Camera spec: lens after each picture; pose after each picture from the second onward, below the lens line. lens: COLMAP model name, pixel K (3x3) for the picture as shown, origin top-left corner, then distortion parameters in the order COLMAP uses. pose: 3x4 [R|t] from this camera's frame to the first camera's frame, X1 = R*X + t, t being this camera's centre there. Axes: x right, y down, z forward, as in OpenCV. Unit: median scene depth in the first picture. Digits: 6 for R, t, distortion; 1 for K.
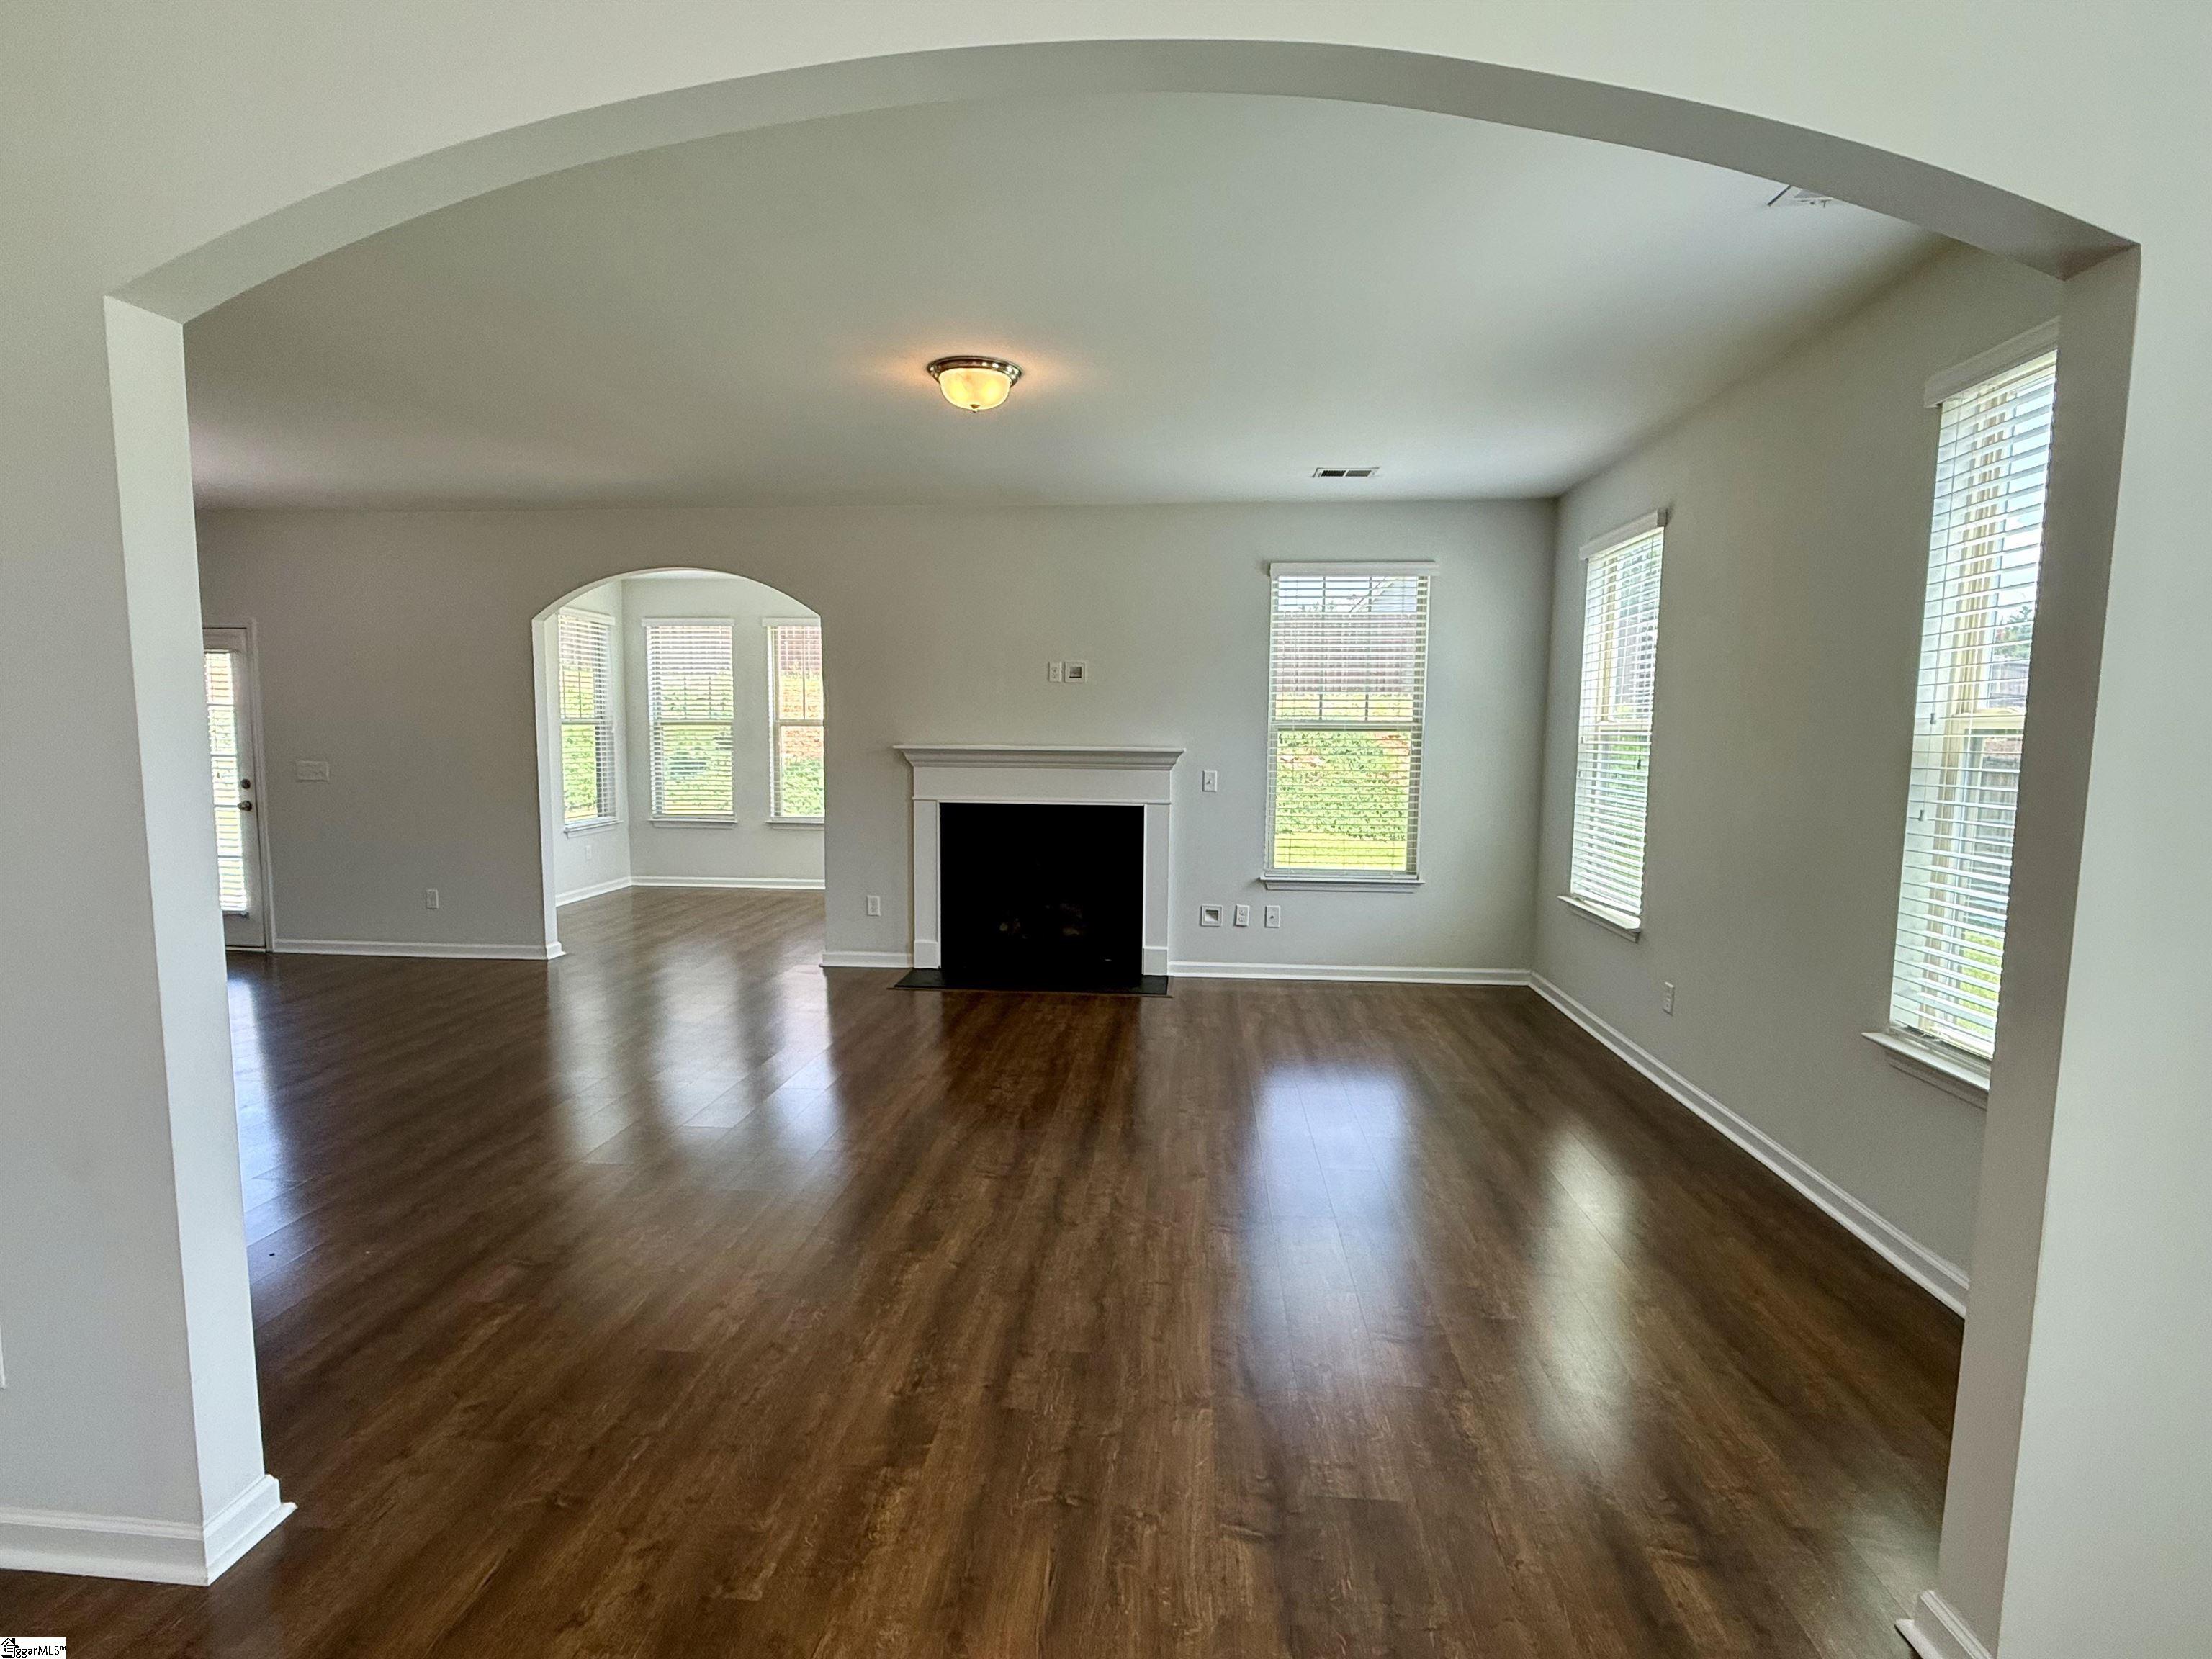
lens RADIAL K [[1070.0, 0, 1106.0], [0, 1070.0, 829.5], [0, 0, 1]] dist [-0.000014, 0.000008]
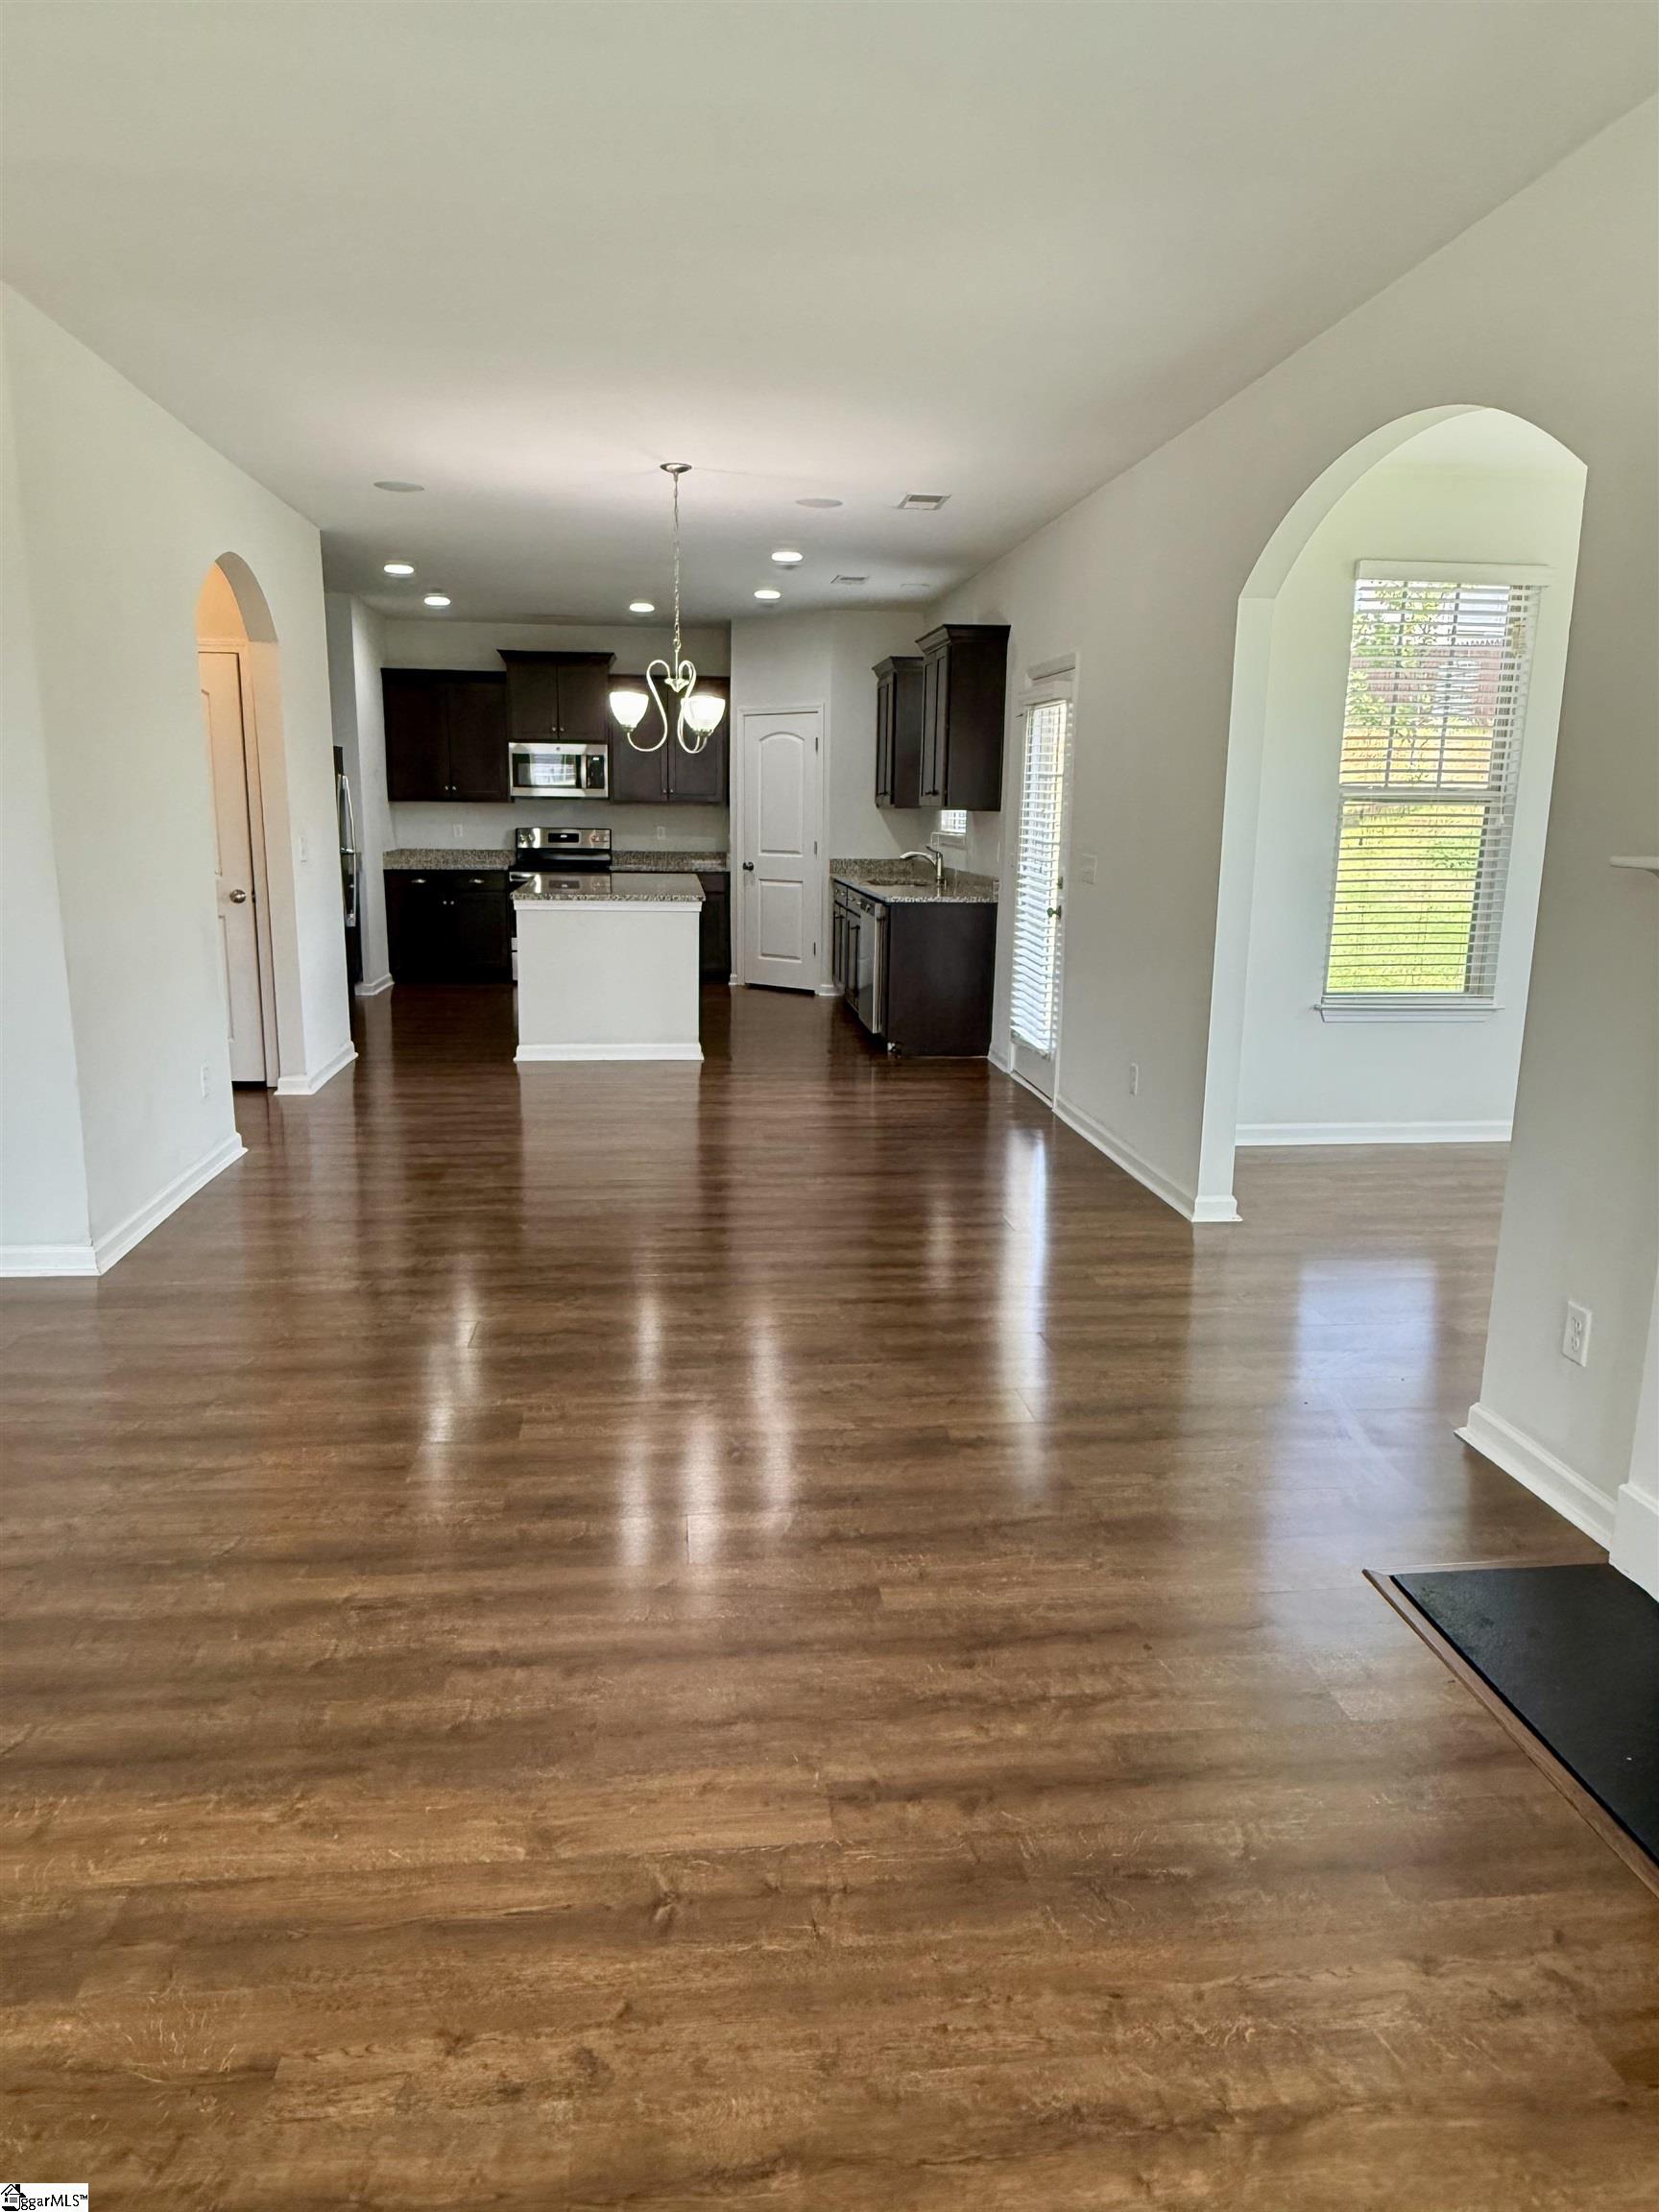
lens RADIAL K [[1418.4, 0, 829.5], [0, 1418.4, 1106.0], [0, 0, 1]] dist [-0.000634, -0.000723]
pose [[0.197262, 0.198479, -0.960049, 0.172345], [-0.106433, 0.977839, 0.180288, -0.060681], [0.974556, 0.066617, 0.214015, 0.751911]]
